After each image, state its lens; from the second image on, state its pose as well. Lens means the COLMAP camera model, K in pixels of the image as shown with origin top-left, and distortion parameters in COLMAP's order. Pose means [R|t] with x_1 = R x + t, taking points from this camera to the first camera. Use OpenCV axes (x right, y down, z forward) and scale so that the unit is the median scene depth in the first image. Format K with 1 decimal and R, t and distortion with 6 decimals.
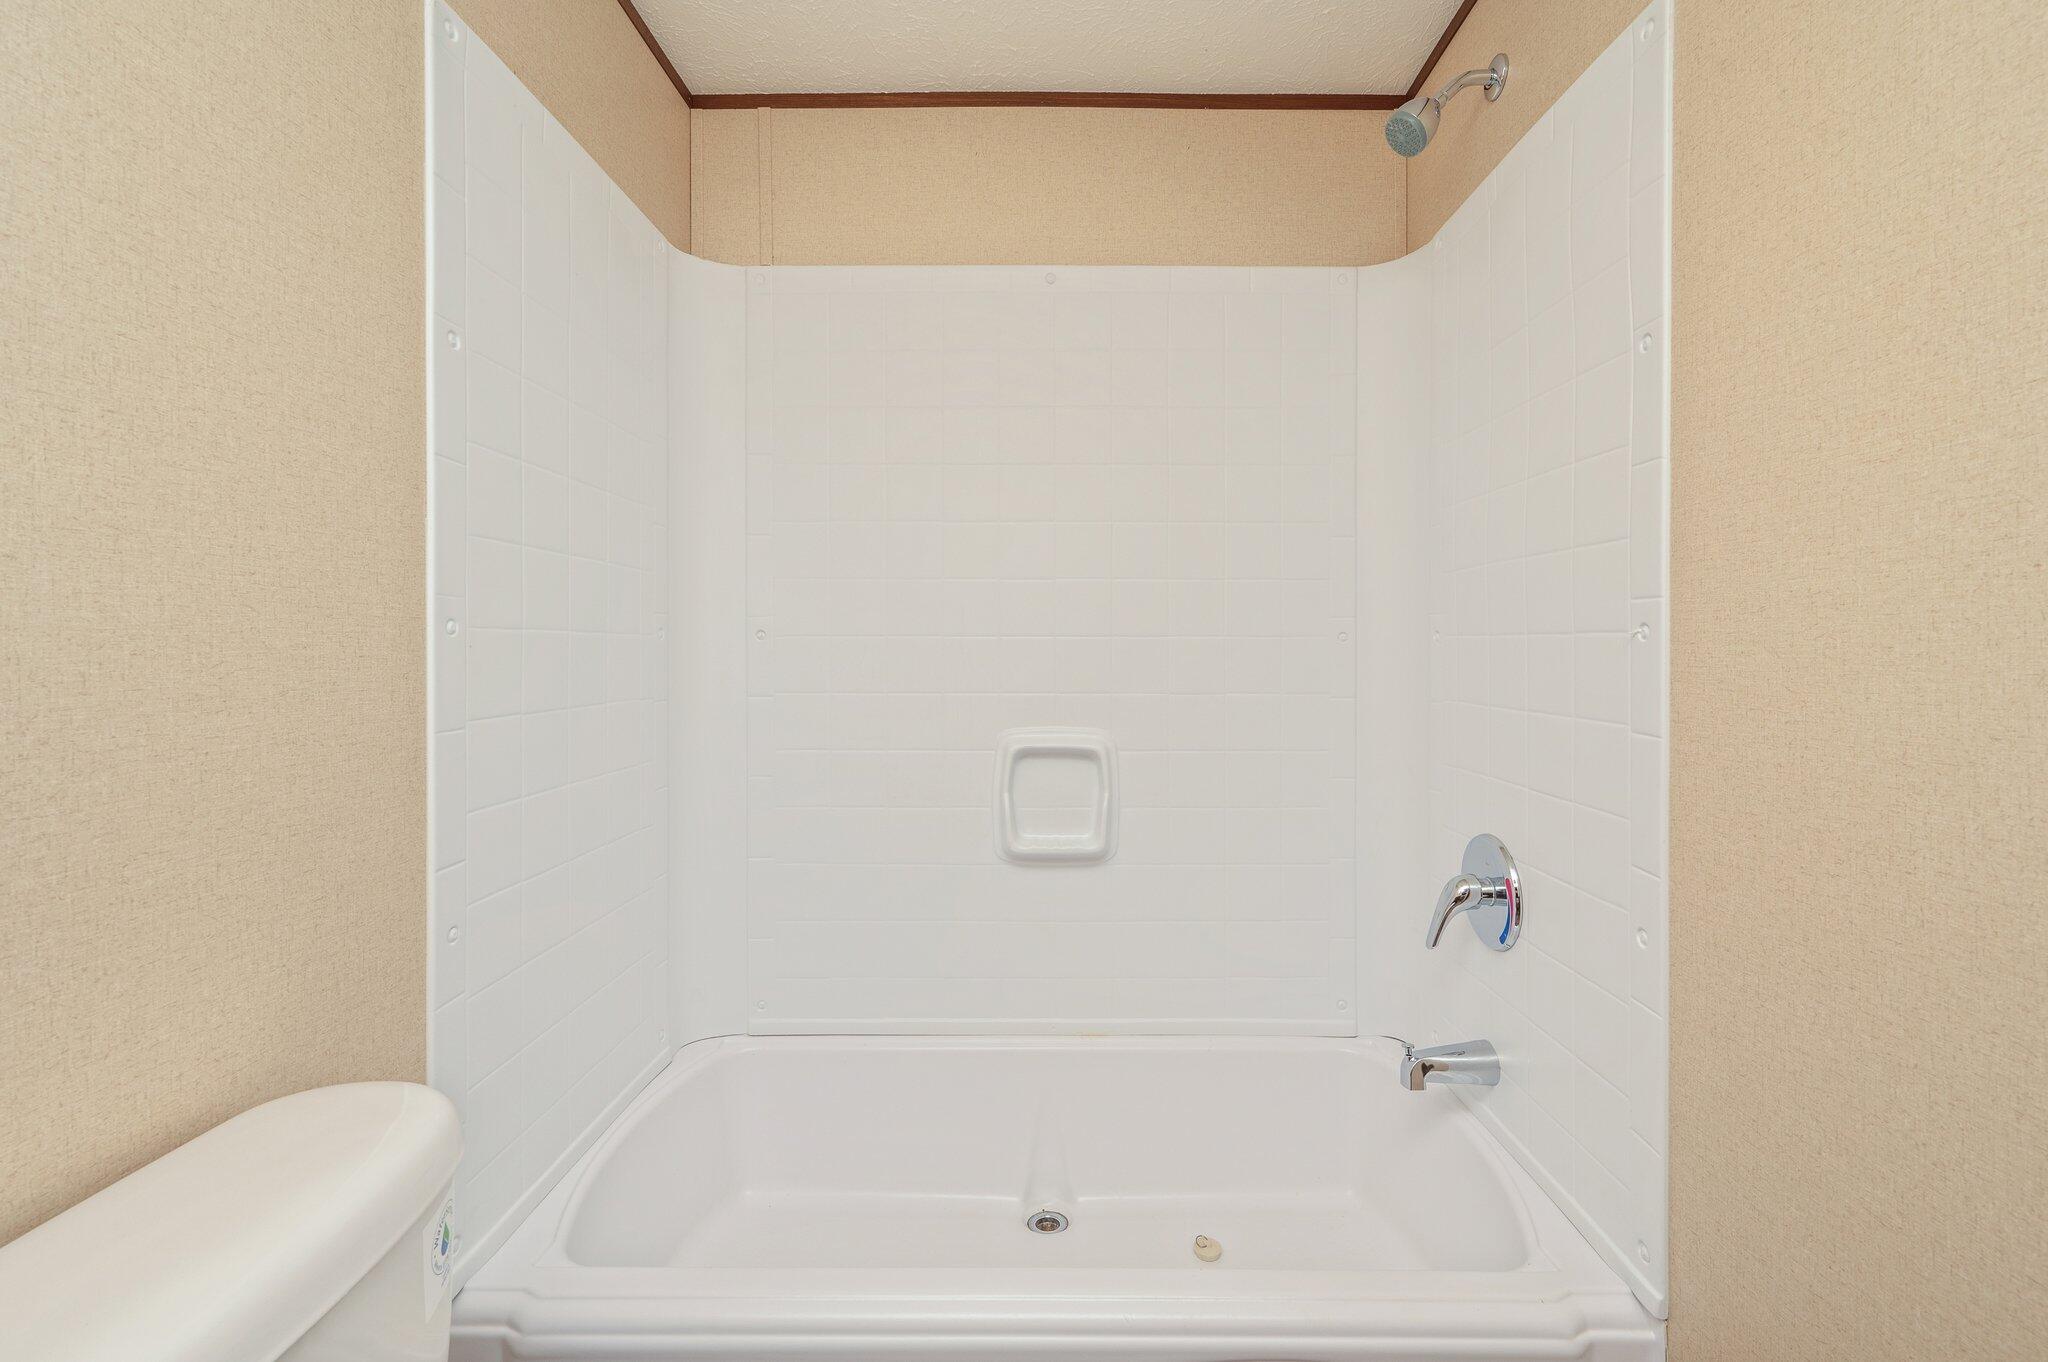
lens RADIAL K [[872.2, 0, 1035.9], [0, 872.2, 651.6], [0, 0, 1]] dist [-0.001458, -0.000152]
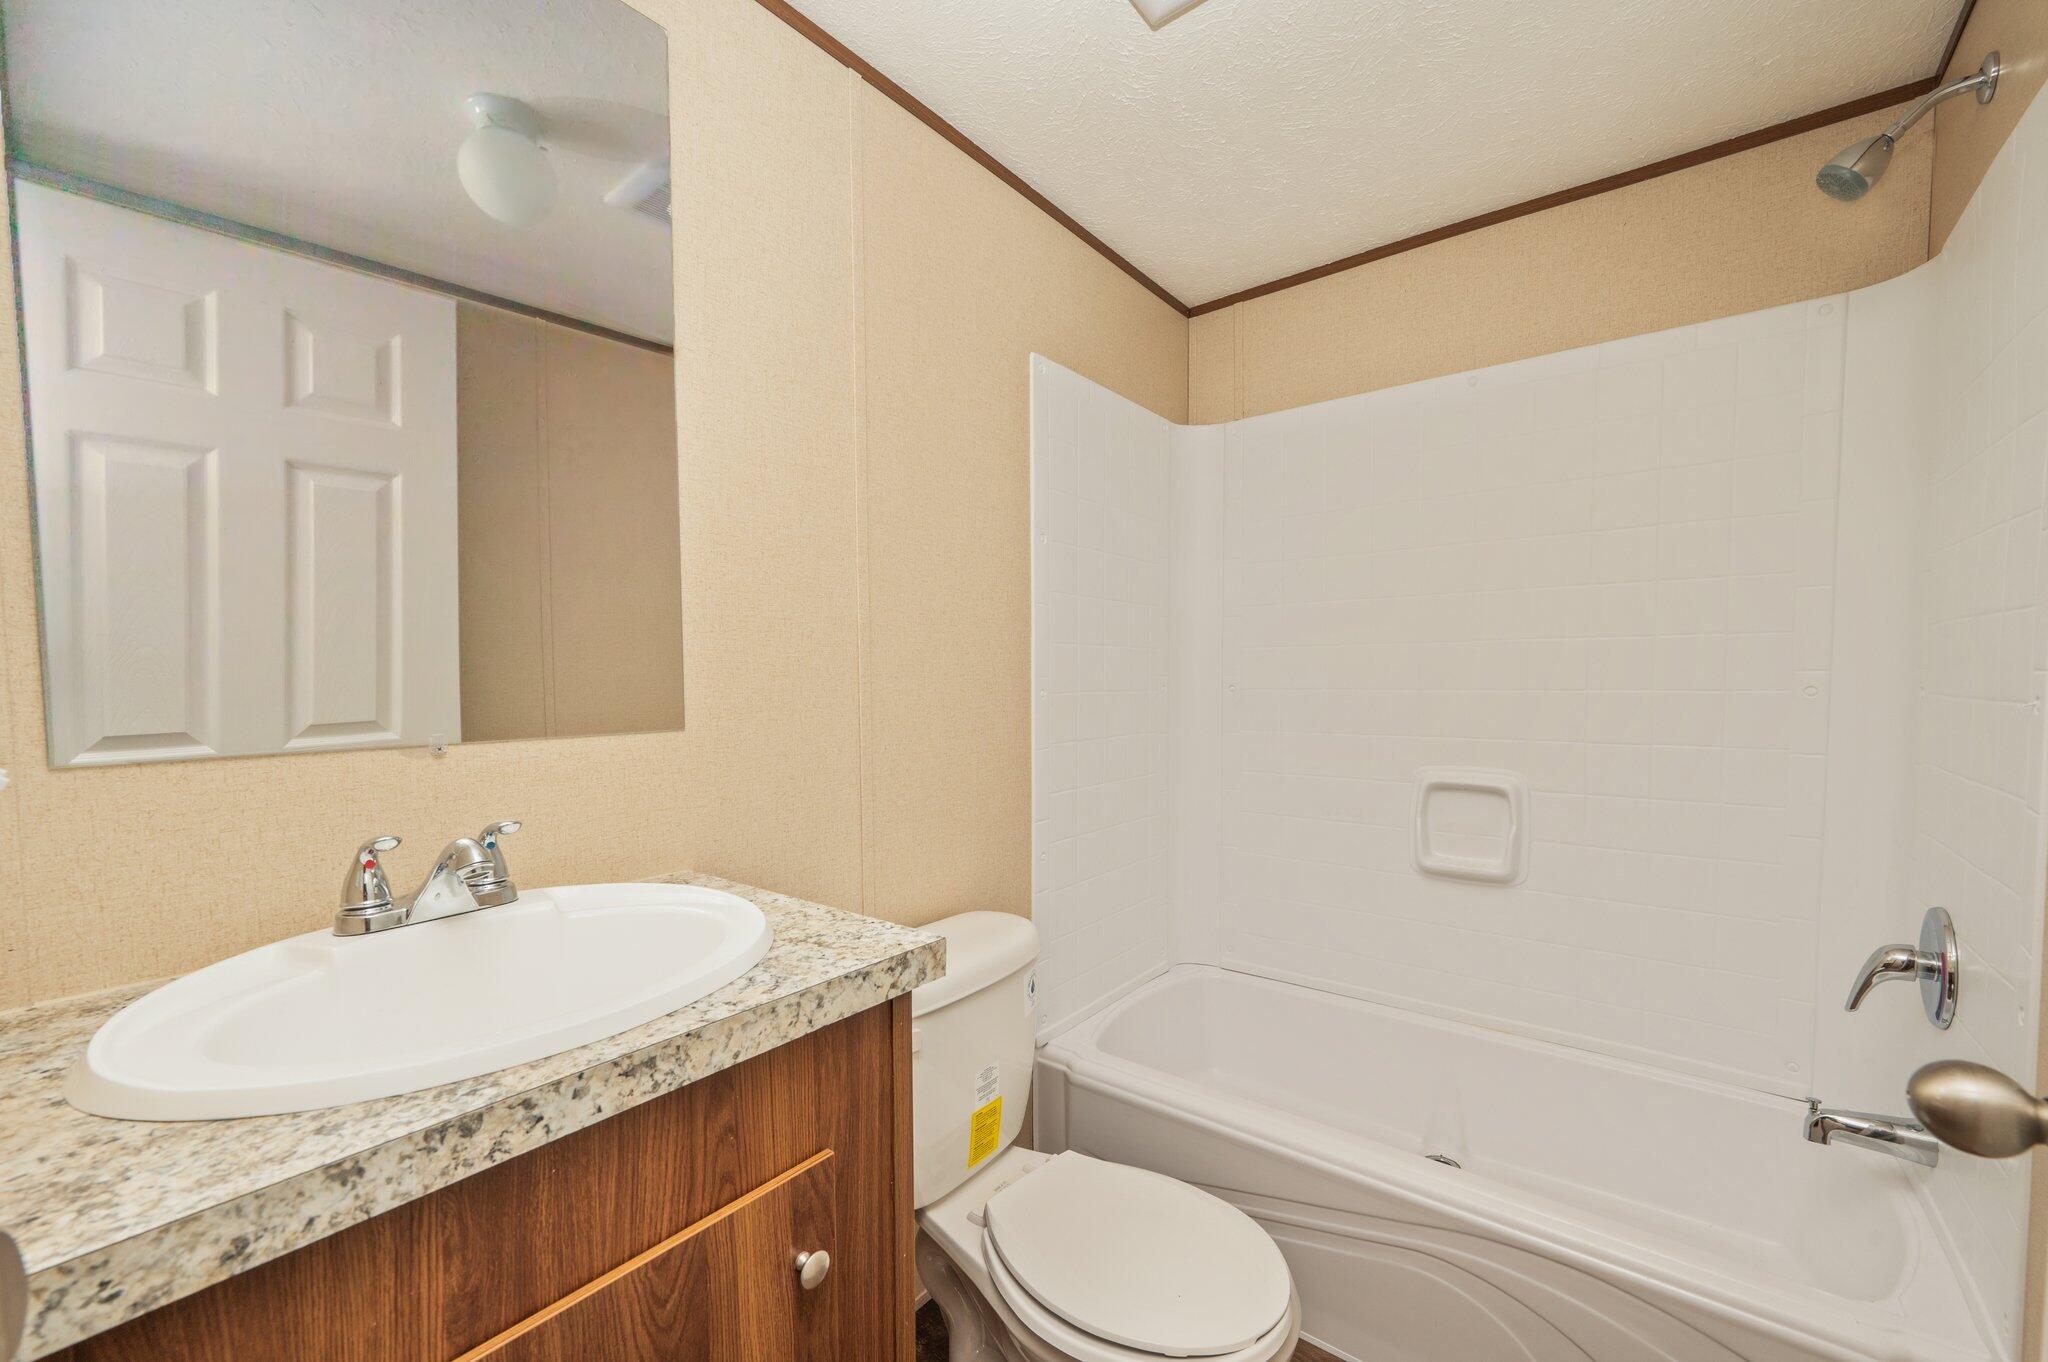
lens RADIAL K [[811.2, 0, 1021.3], [0, 811.2, 679.1], [0, 0, 1]] dist [0.005913, -0.000202]
pose [[0.793374, -0.006081, -0.608704, 0.229665], [0.005283, 0.999981, -0.003103, -0.035213], [0.608711, -0.000754, 0.793392, -0.266828]]
